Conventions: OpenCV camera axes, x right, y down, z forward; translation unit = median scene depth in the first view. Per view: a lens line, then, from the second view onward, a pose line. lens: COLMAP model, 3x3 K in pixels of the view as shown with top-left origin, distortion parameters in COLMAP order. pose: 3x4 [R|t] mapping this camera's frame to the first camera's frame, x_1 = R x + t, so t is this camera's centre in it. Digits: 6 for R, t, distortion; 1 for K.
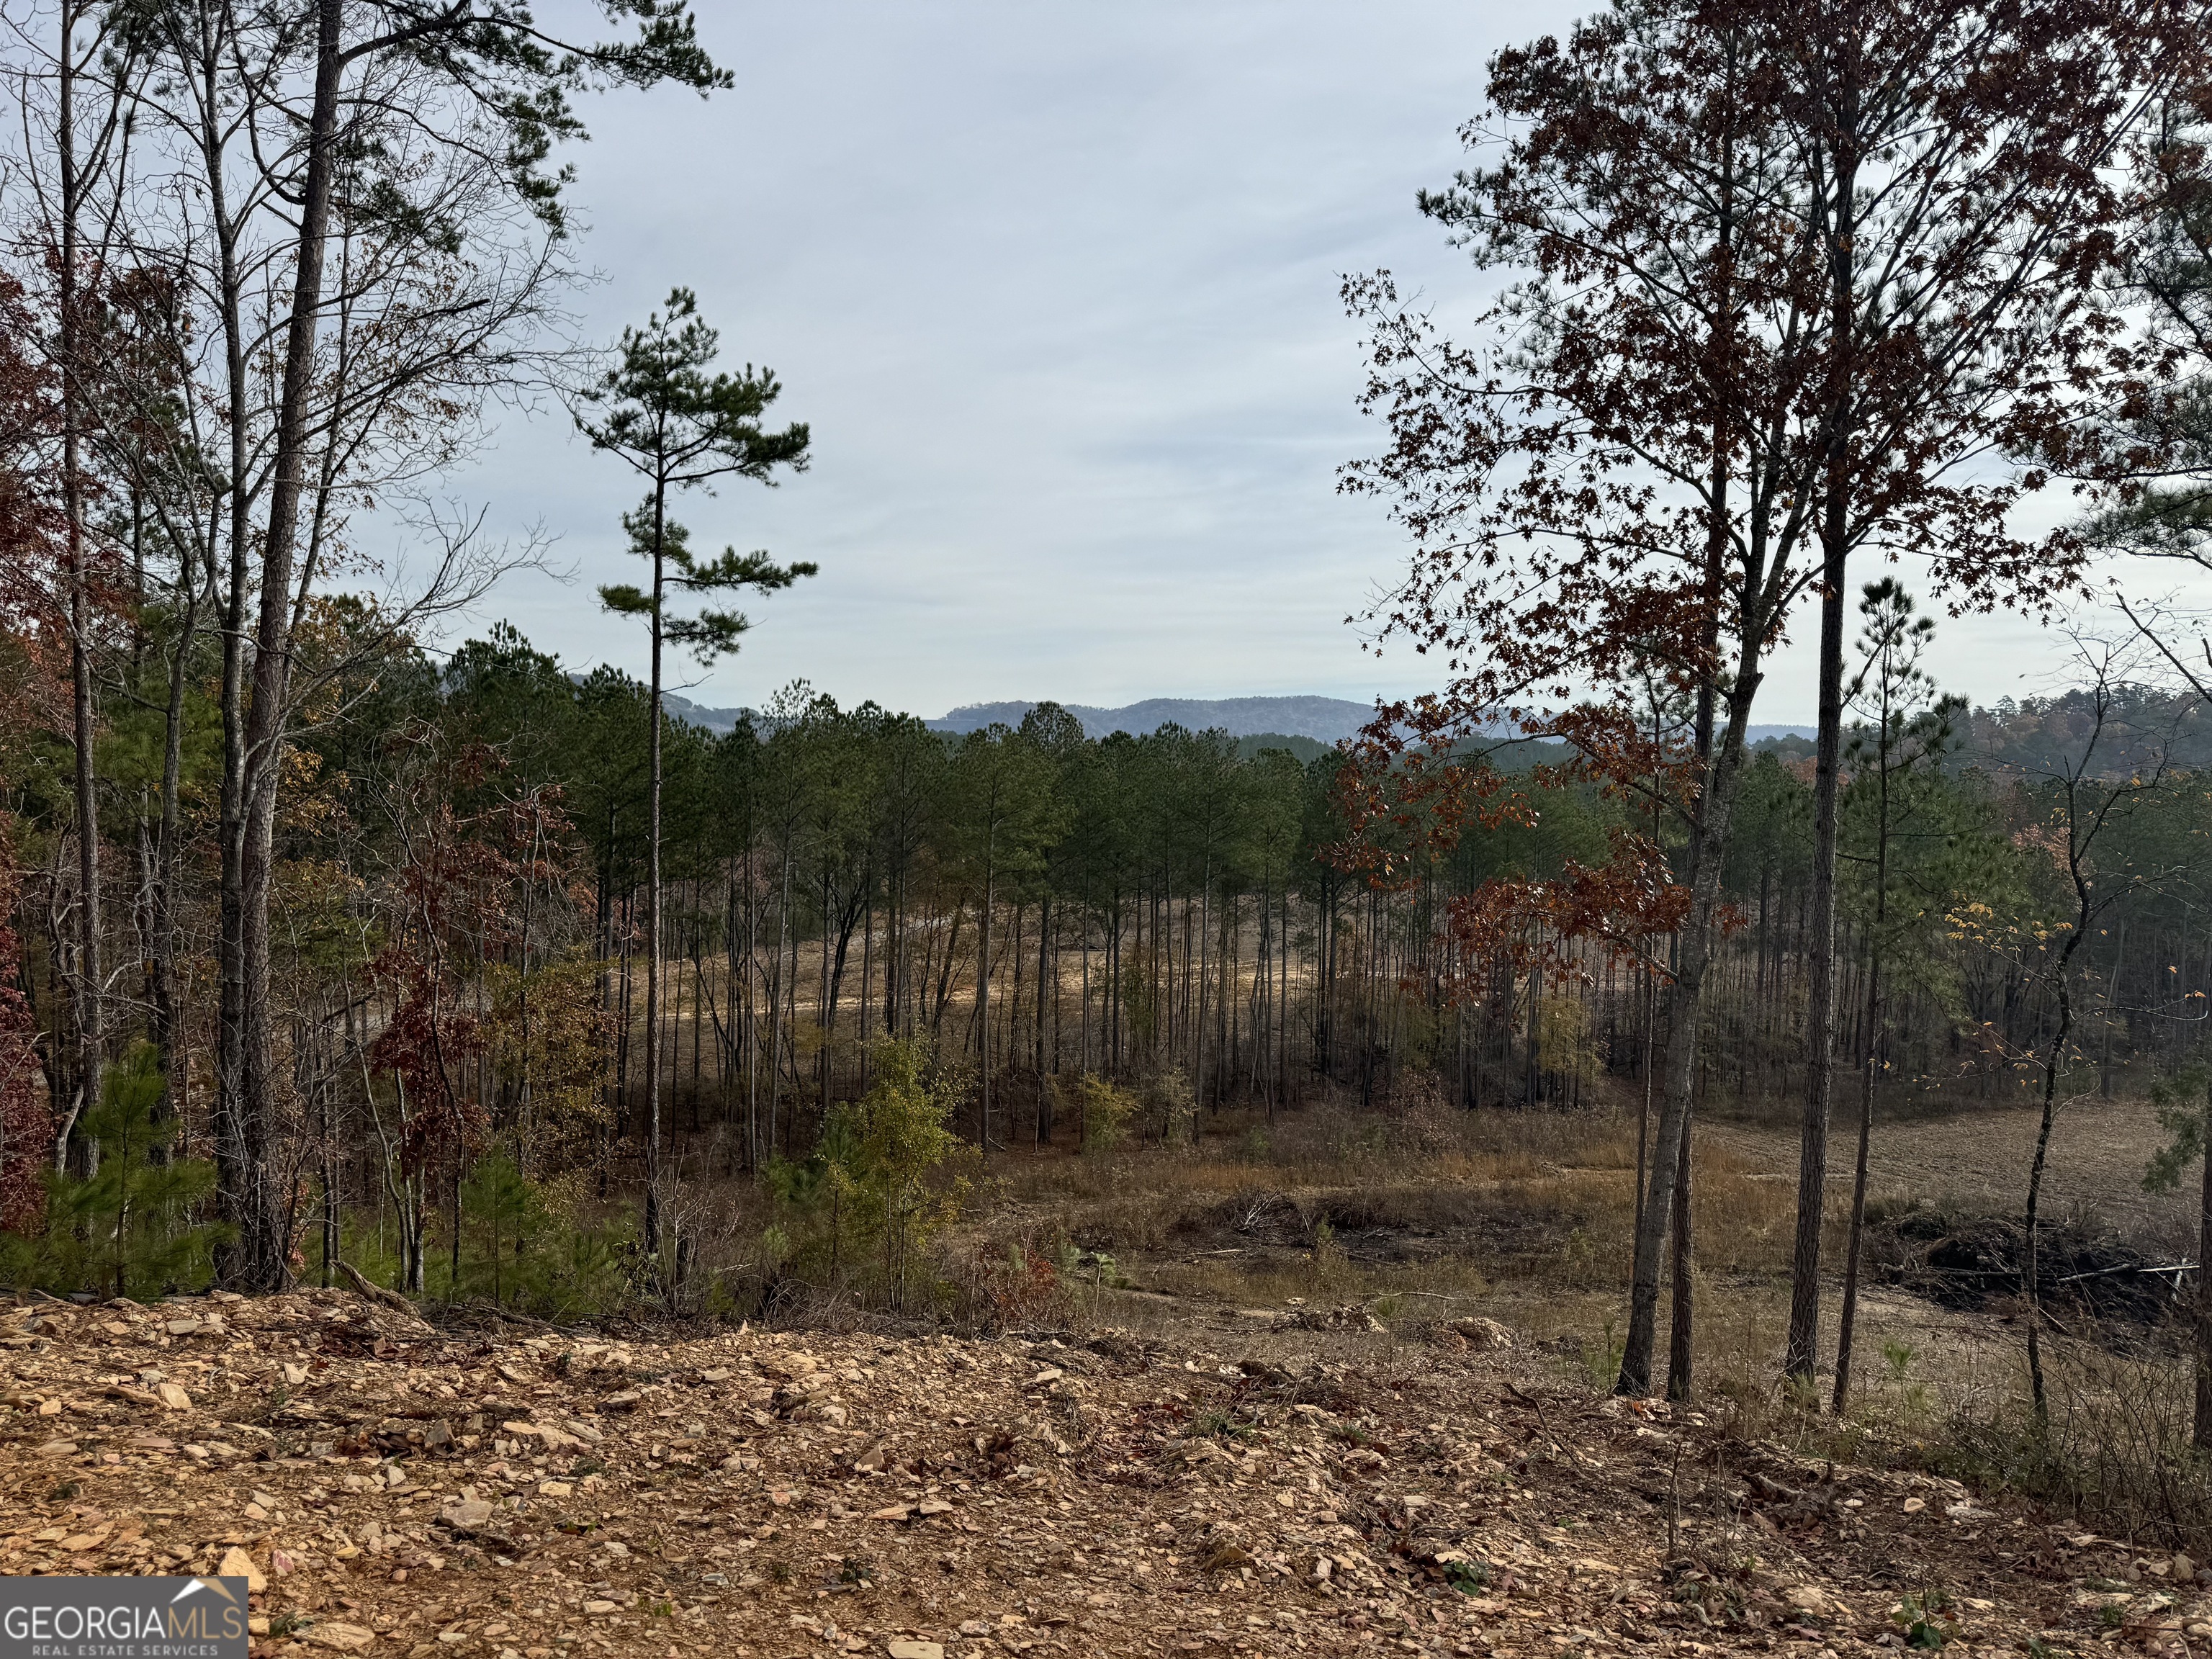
lens RADIAL K [[1559.2, 0, 1117.9], [0, 1559.2, 820.9], [0, 0, 1]] dist [0.042204, -0.054349]
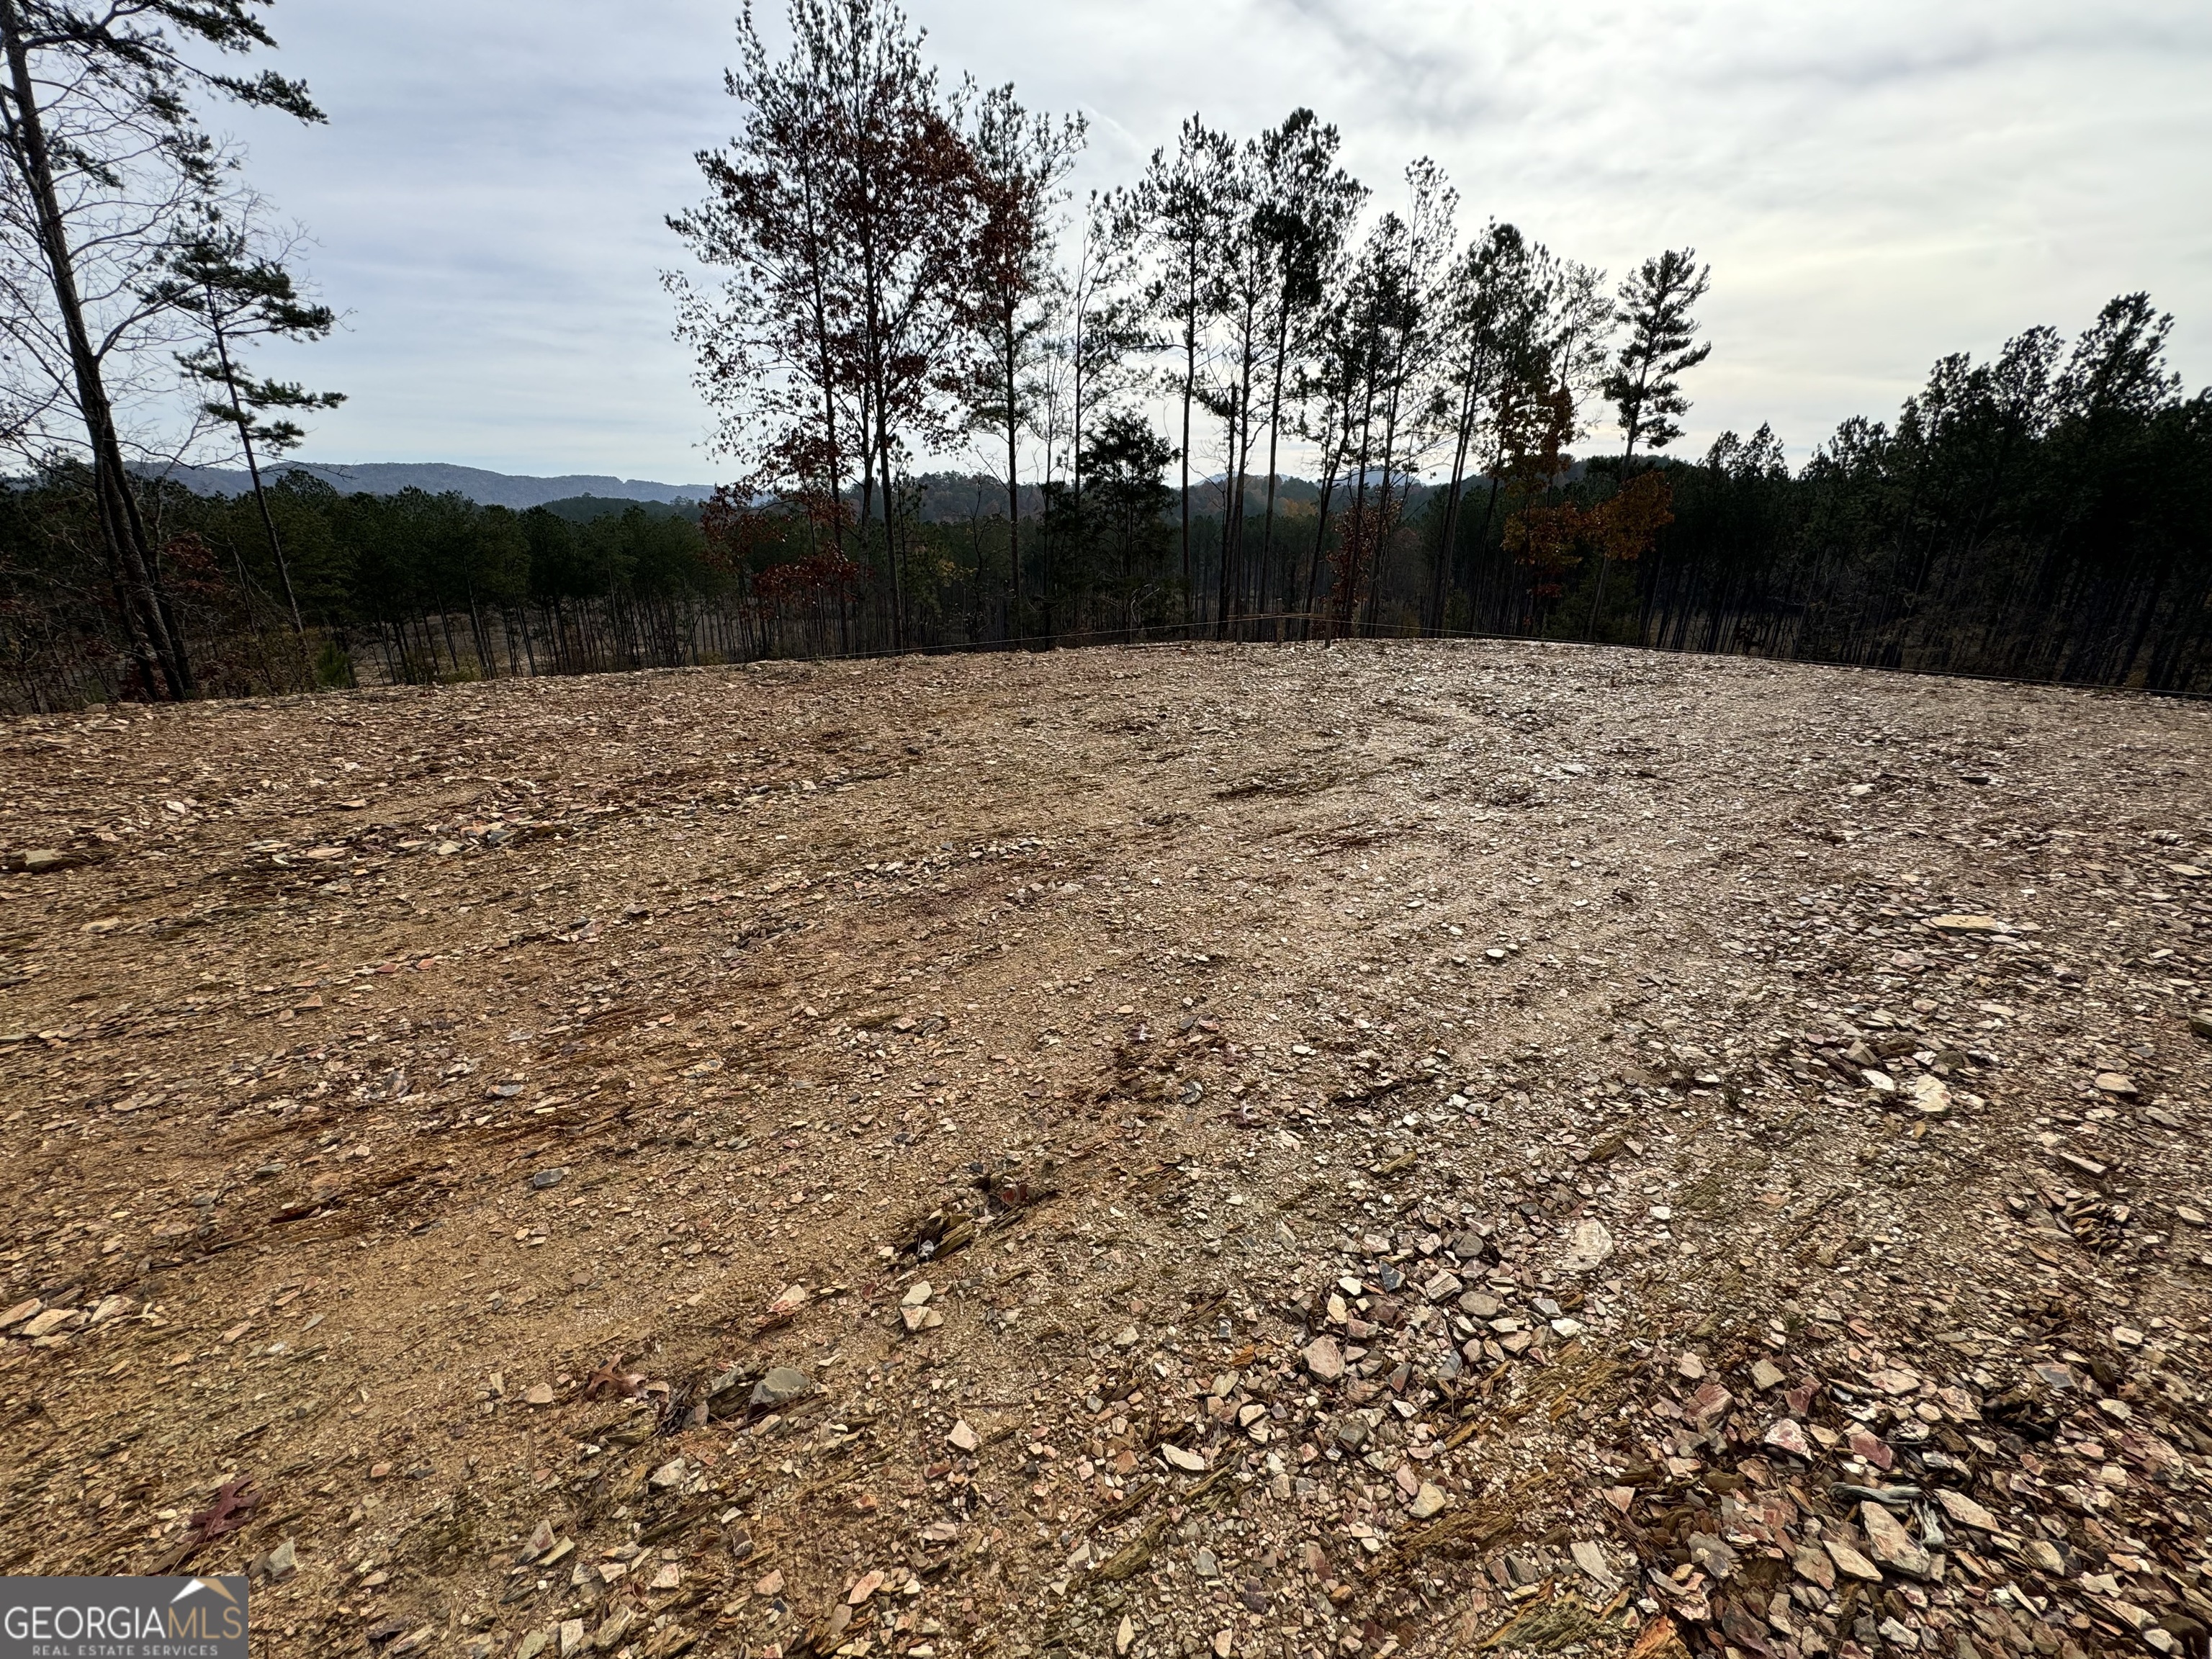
lens RADIAL K [[879.2, 0, 1105.1], [0, 879.2, 824.0], [0, 0, 1]] dist [-0.001902, 0.000217]
pose [[0.741761, -0.228723, 0.630458, -0.368423], [0.032784, 0.951291, 0.306545, 0.021447], [-0.669863, -0.206714, 0.713129, -0.450270]]
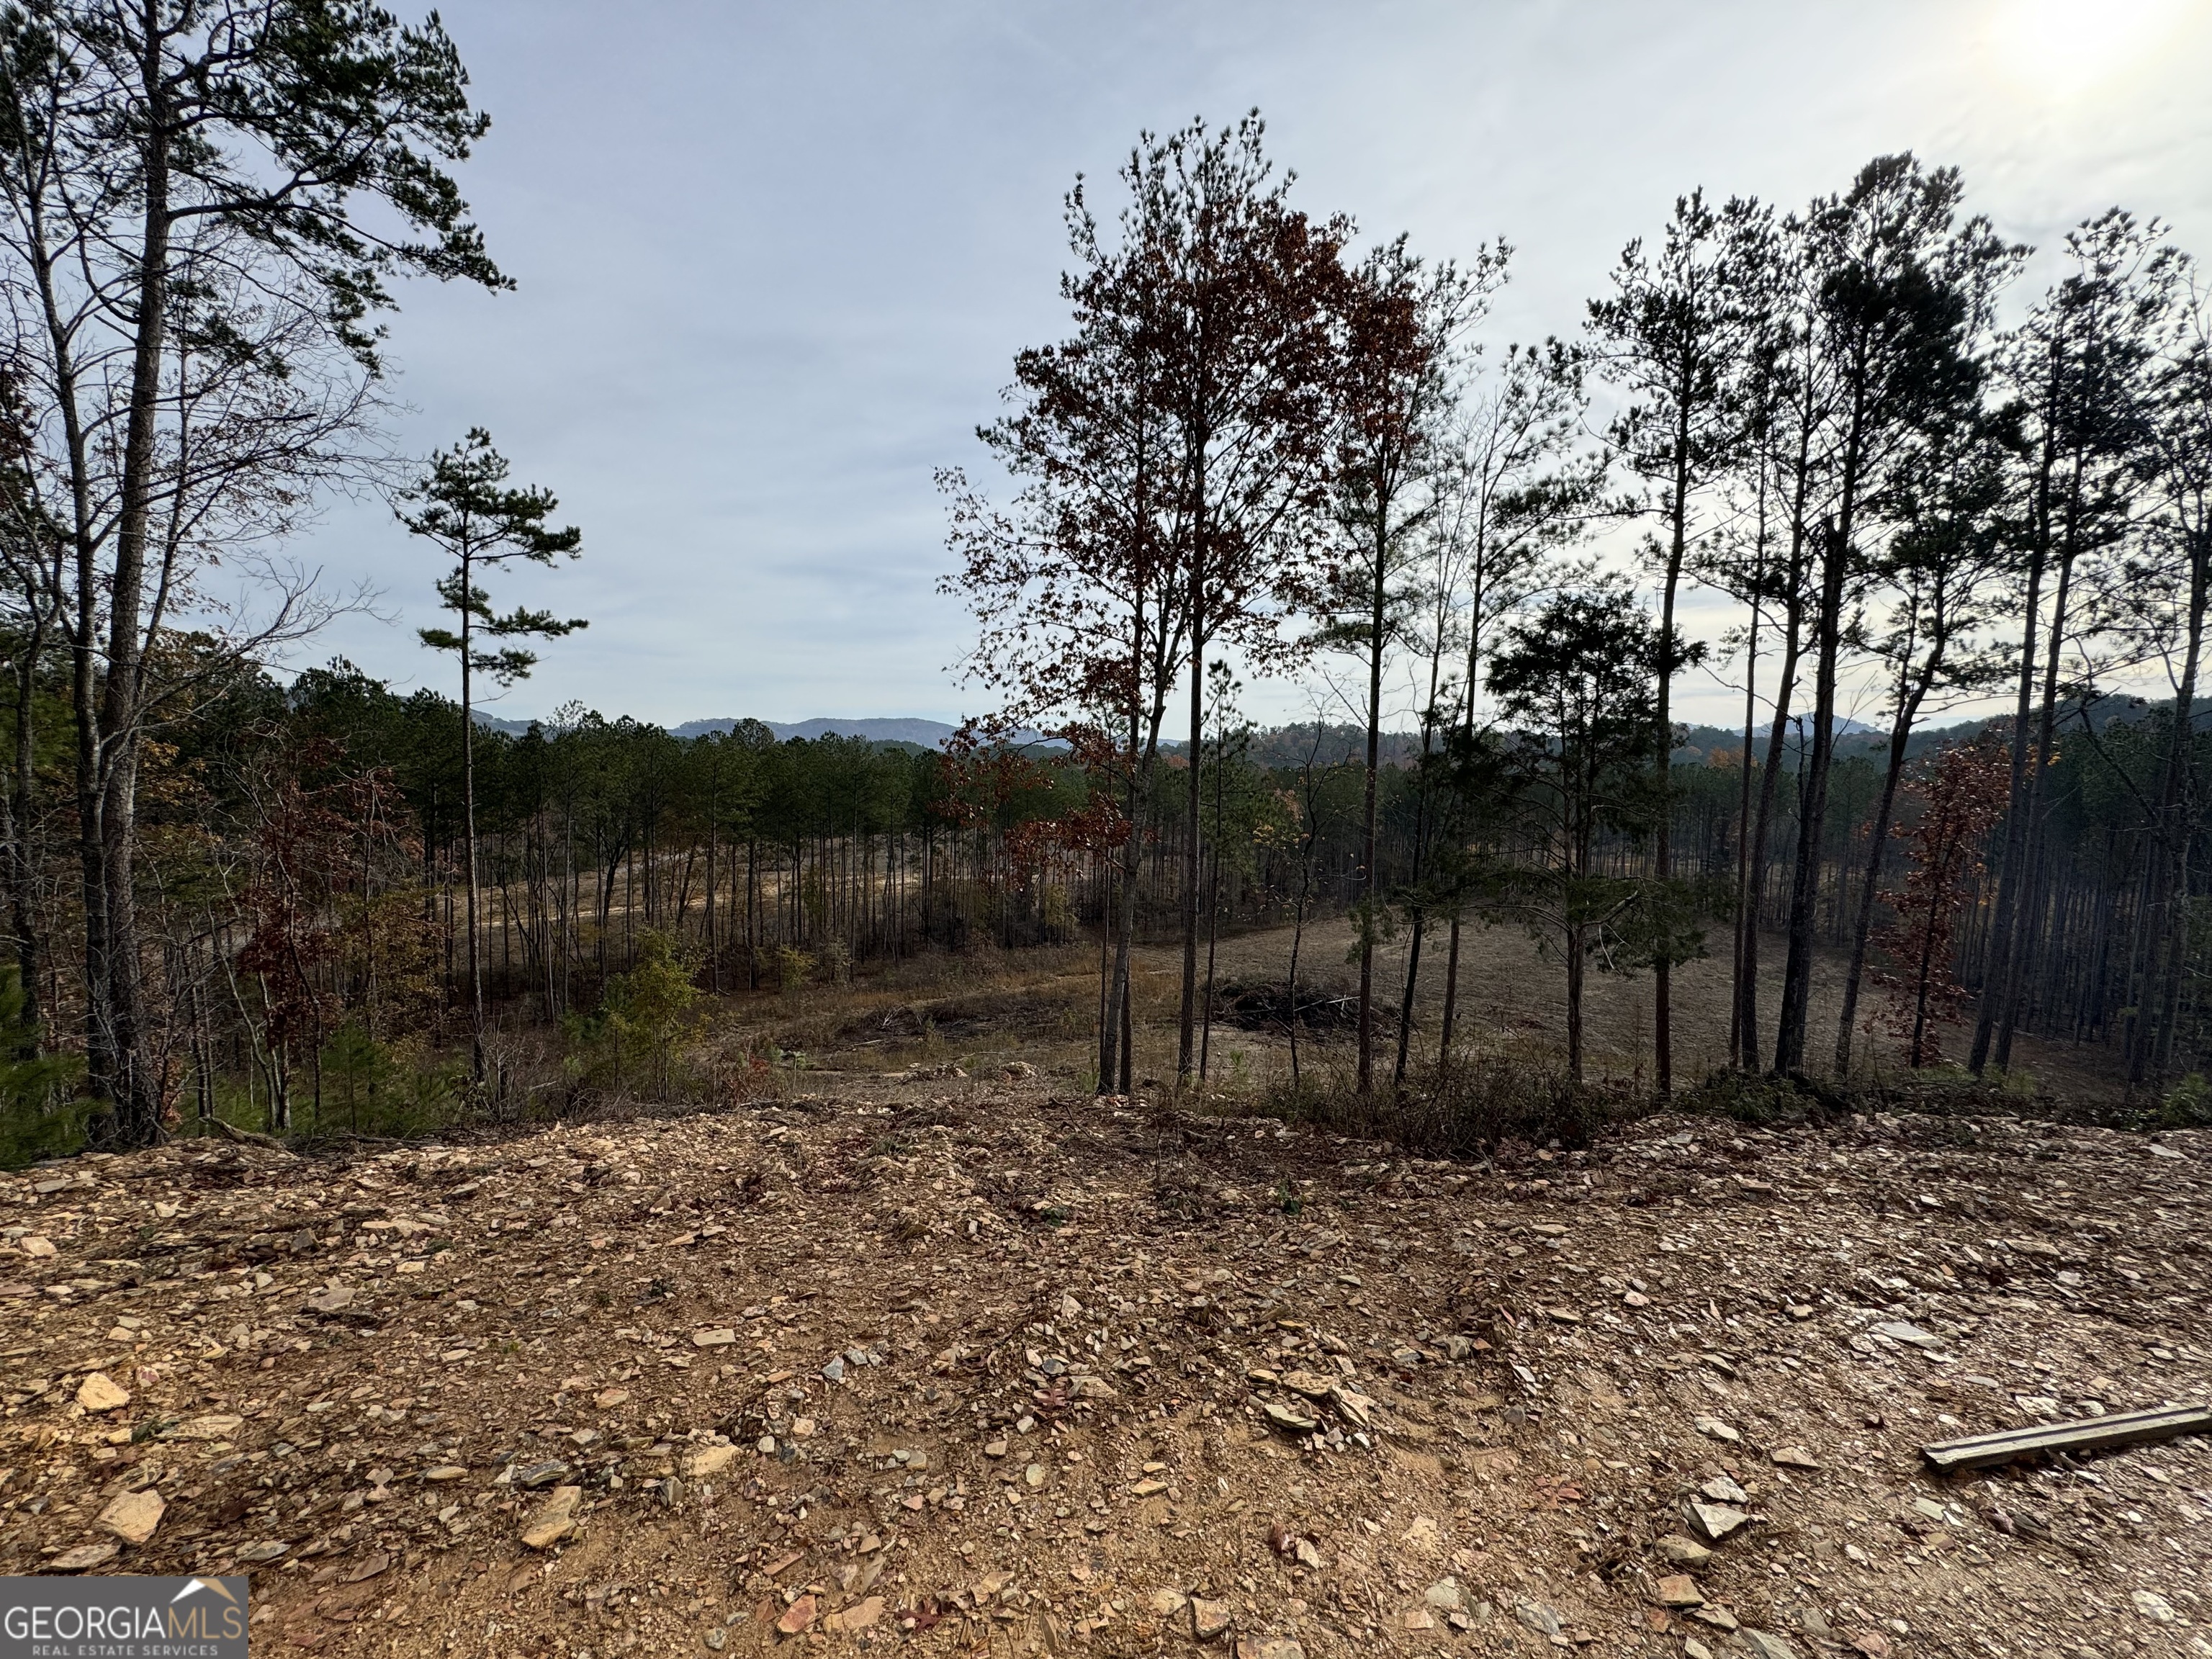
lens RADIAL K [[879.2, 0, 1105.1], [0, 879.2, 824.0], [0, 0, 1]] dist [-0.001902, 0.000217]
pose [[0.942883, -0.022782, 0.332344, -0.009775], [0.010423, 0.999188, 0.038924, 0.005022], [-0.332960, -0.033237, 0.942355, 0.026754]]
